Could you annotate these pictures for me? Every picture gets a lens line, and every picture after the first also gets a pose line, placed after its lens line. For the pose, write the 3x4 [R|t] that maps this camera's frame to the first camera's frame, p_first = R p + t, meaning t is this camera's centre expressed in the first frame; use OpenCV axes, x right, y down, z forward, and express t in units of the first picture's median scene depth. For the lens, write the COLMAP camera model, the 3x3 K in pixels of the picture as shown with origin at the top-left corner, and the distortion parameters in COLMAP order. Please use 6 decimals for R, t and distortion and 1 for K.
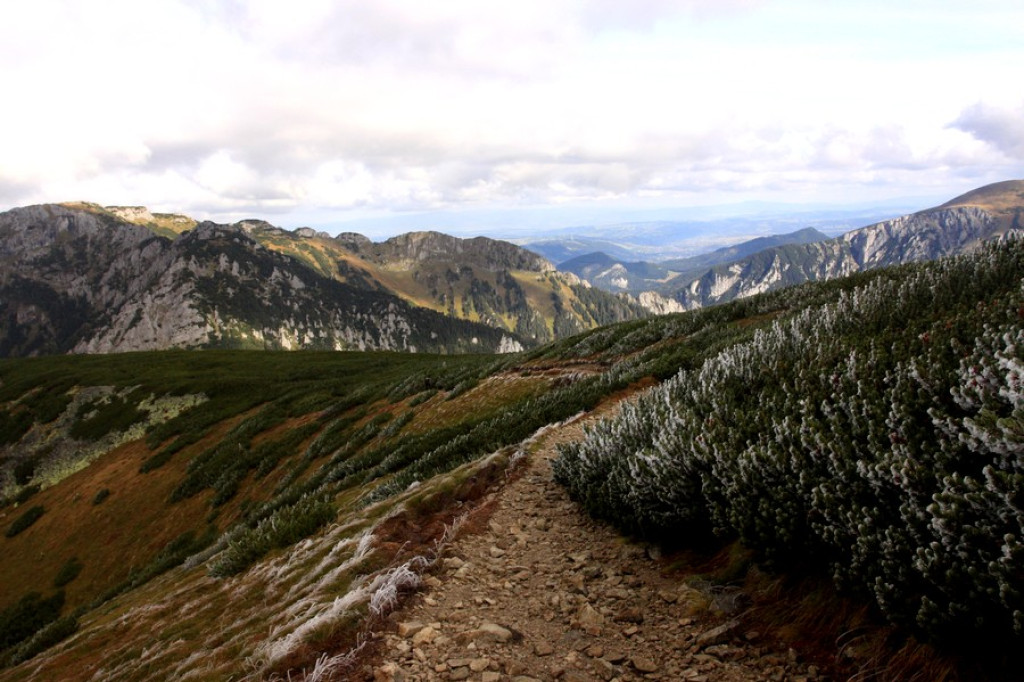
lens RADIAL K [[810.7, 0, 512.0], [0, 810.7, 341.0], [0, 0, 1]] dist [-0.087106, 0.061737]
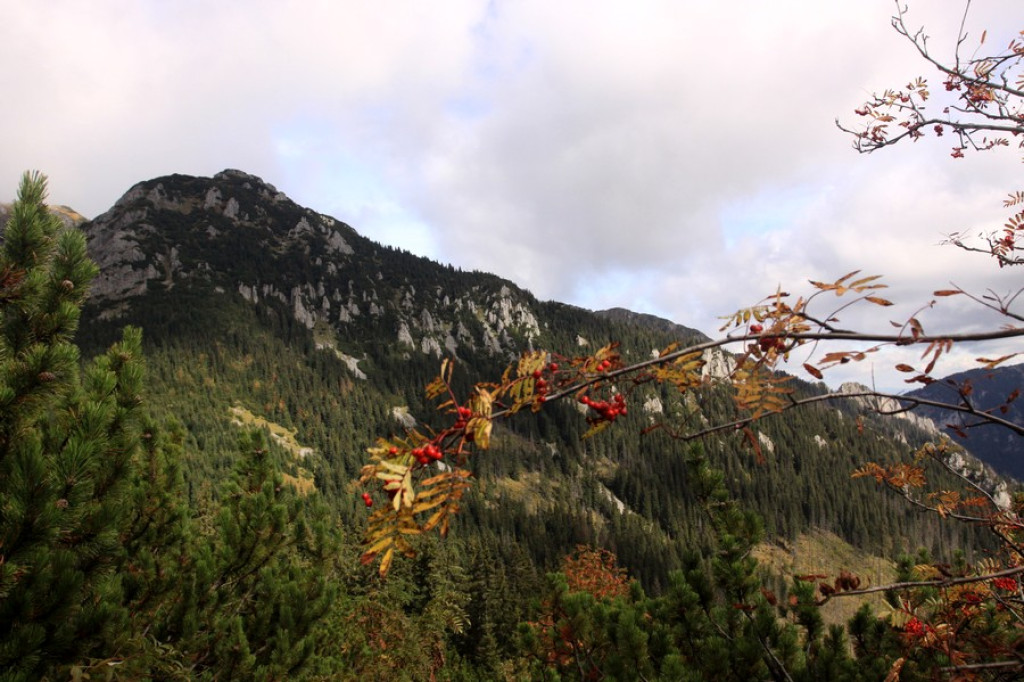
lens RADIAL K [[810.7, 0, 512.0], [0, 810.7, 341.0], [0, 0, 1]] dist [-0.087106, 0.061737]
pose [[0.992888, -0.023301, -0.116754, -0.050518], [-0.005145, 0.971347, -0.237611, 0.078487], [0.118945, 0.236521, 0.964318, 0.296674]]
